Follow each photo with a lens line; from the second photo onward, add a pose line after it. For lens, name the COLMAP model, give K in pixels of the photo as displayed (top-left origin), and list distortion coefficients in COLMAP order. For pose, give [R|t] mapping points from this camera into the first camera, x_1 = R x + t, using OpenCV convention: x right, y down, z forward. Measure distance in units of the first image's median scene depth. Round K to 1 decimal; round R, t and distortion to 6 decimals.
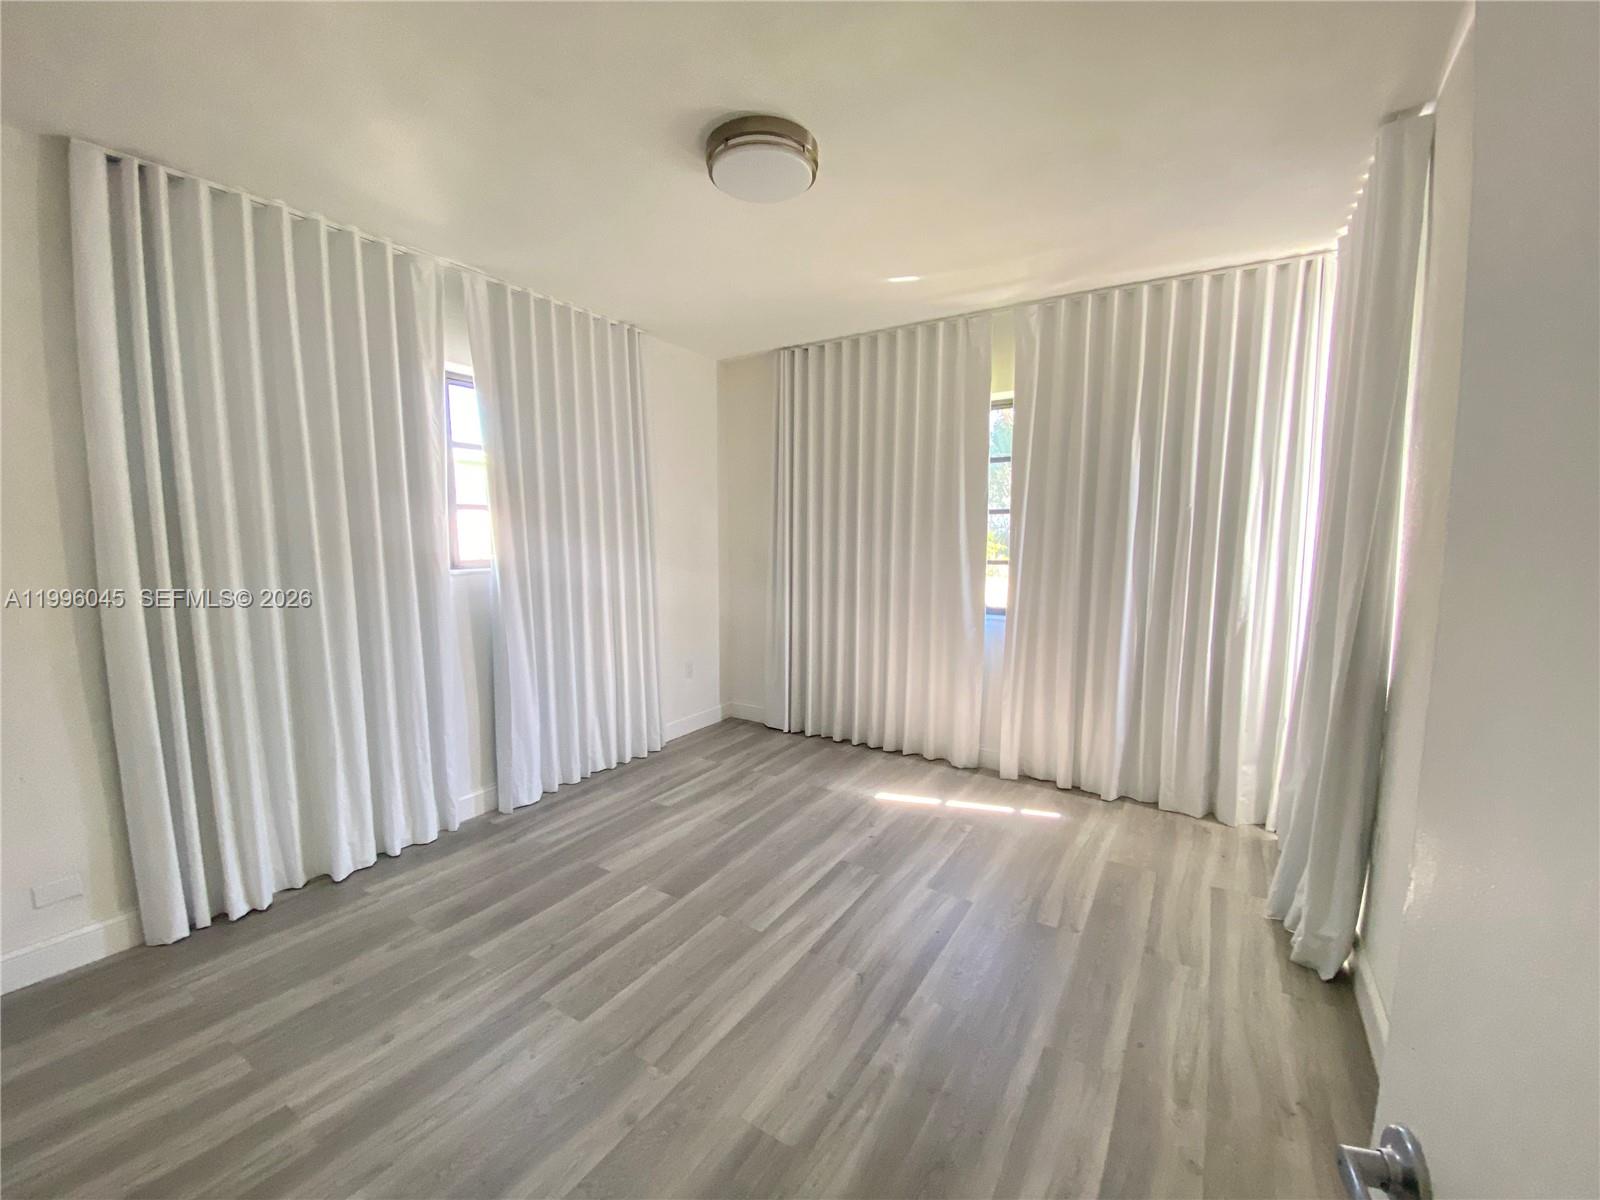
lens RADIAL K [[649.7, 0, 794.8], [0, 649.7, 608.0], [0, 0, 1]] dist [0.016177, -0.016821]
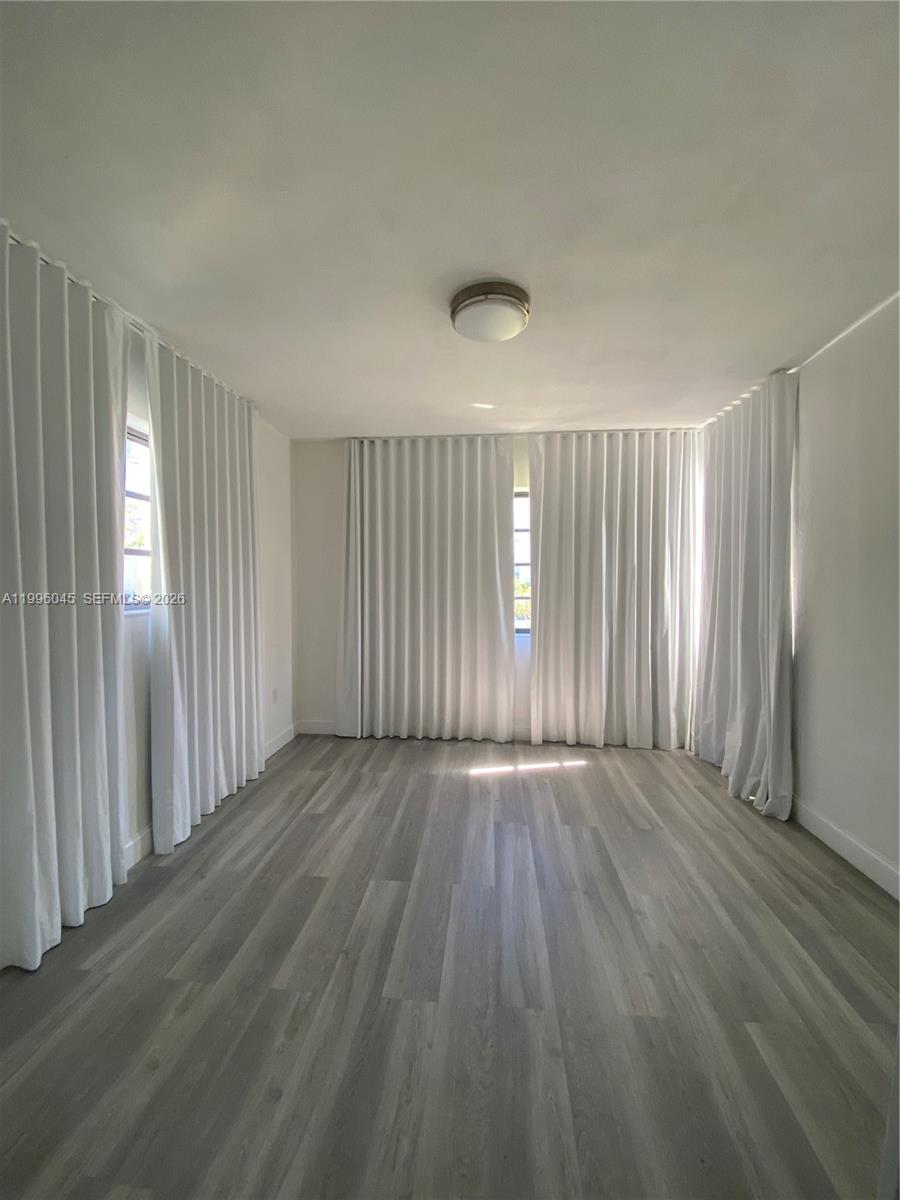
lens RADIAL K [[487.3, 0, 446.0], [0, 487.3, 597.4], [0, 0, 1]] dist [0.016177, -0.016821]
pose [[0.887243, -0.015088, 0.461056, -0.543730], [0.053950, 0.996000, -0.071226, -0.003049], [-0.458138, 0.088068, 0.884508, 0.140002]]
